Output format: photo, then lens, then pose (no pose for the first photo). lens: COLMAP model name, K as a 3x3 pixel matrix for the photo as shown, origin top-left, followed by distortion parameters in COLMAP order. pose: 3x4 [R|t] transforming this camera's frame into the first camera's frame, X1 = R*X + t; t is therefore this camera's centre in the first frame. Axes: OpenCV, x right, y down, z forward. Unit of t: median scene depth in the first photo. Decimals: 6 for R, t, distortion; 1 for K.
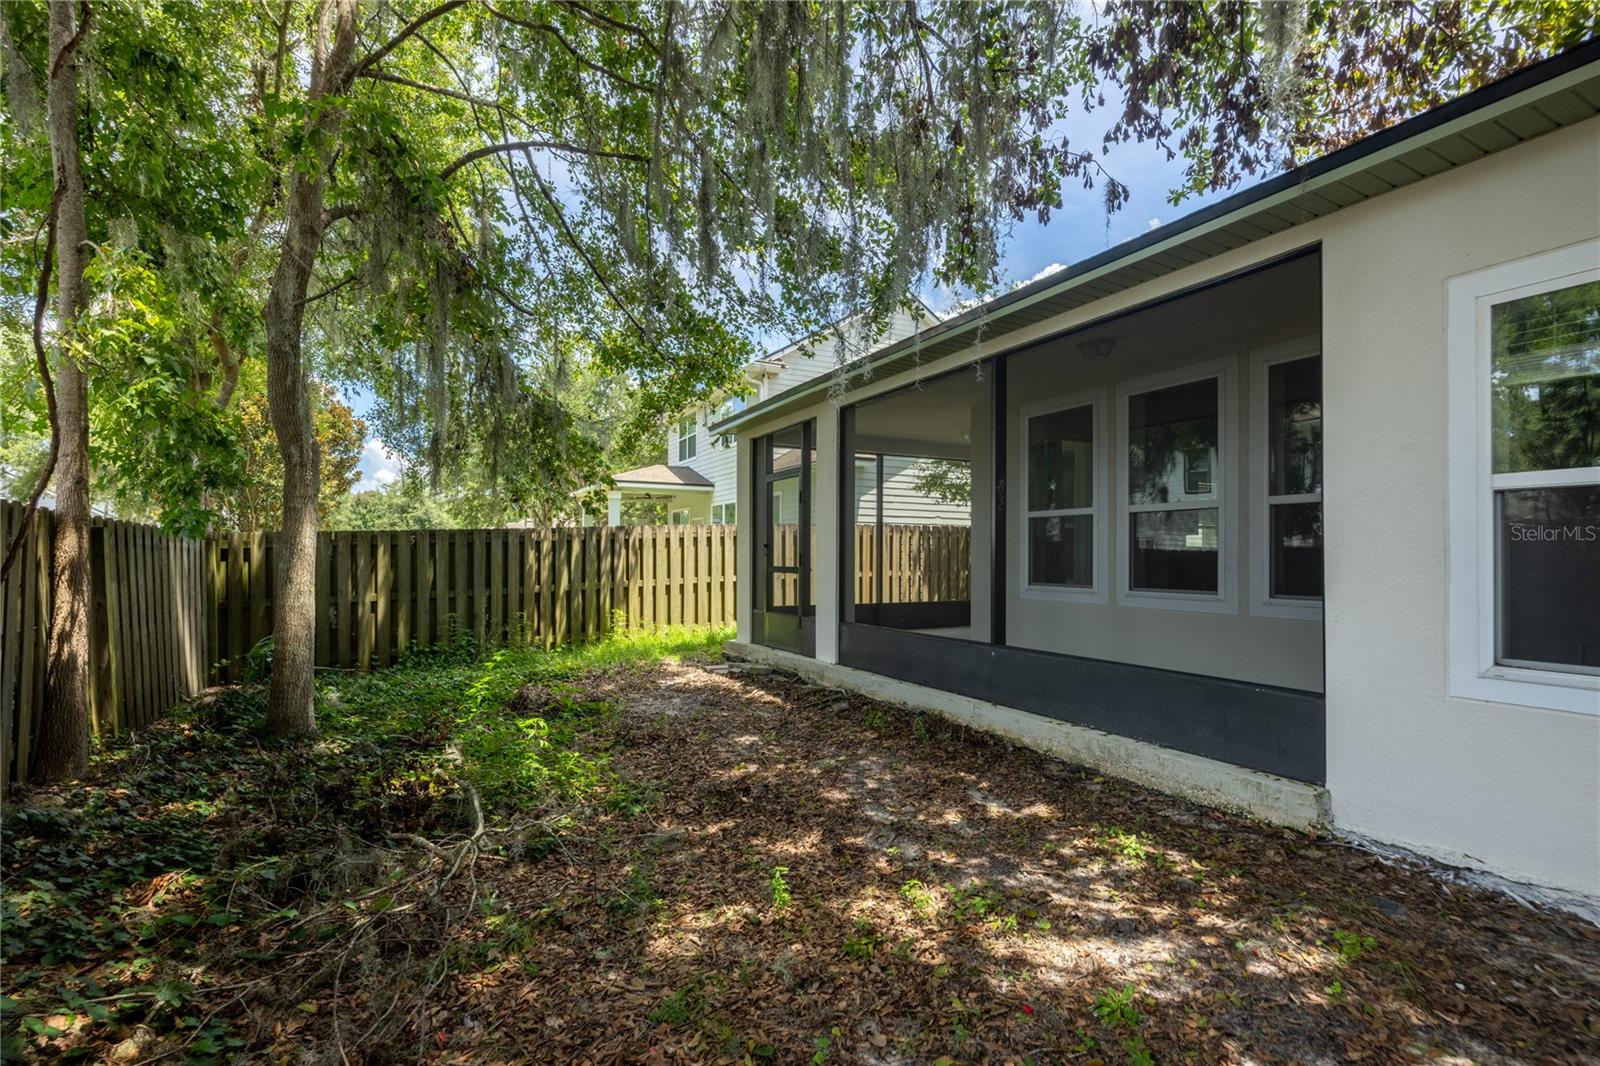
lens RADIAL K [[790.0, 0, 796.4], [0, 790.0, 540.8], [0, 0, 1]] dist [-0.000101, 0.000084]
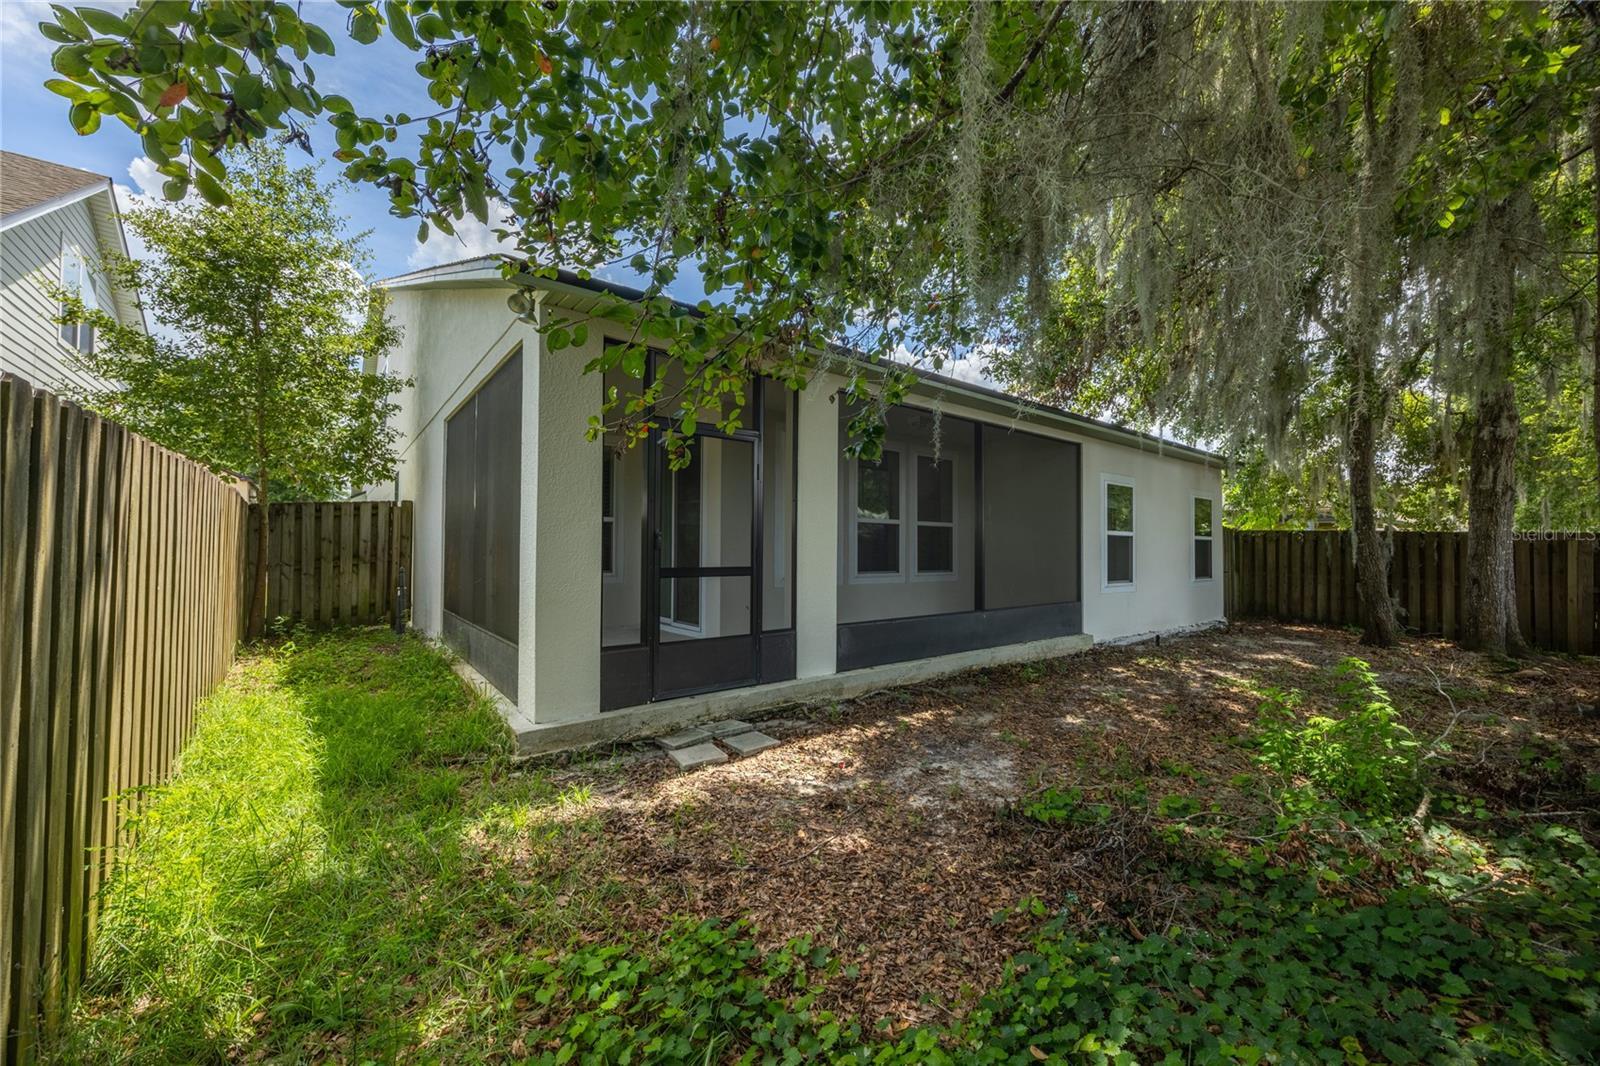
lens RADIAL K [[613.9, 0, 802.5], [0, 613.9, 538.8], [0, 0, 1]] dist [0.001797, 0.000041]
pose [[-0.223226, 0.016996, 0.974619, -0.423078], [-0.016741, 0.999634, -0.021267, 0.012333], [-0.974623, -0.021064, -0.222860, 0.801799]]
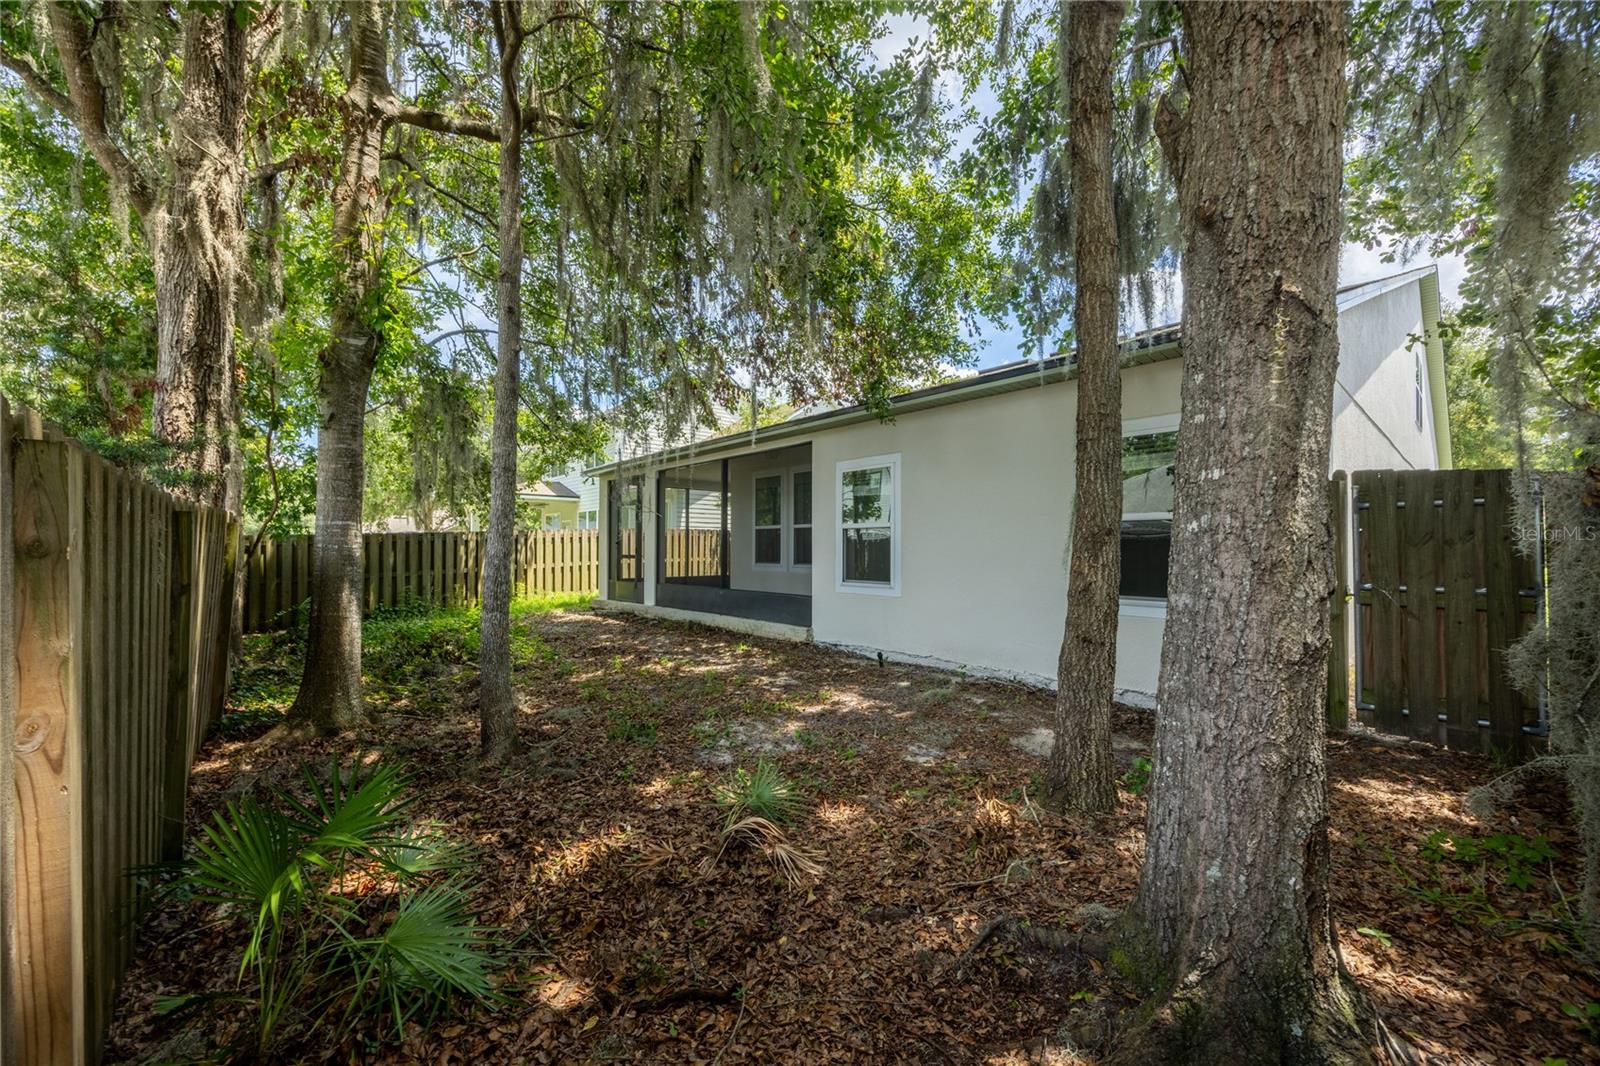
lens RADIAL K [[613.9, 0, 802.9], [0, 613.9, 532.8], [0, 0, 1]] dist [0.001797, 0.000041]
pose [[0.968982, 0.002347, 0.247121, 0.024039], [-0.001279, 0.999989, -0.004482, -0.010562], [-0.247129, 0.004027, 0.968974, -0.403218]]
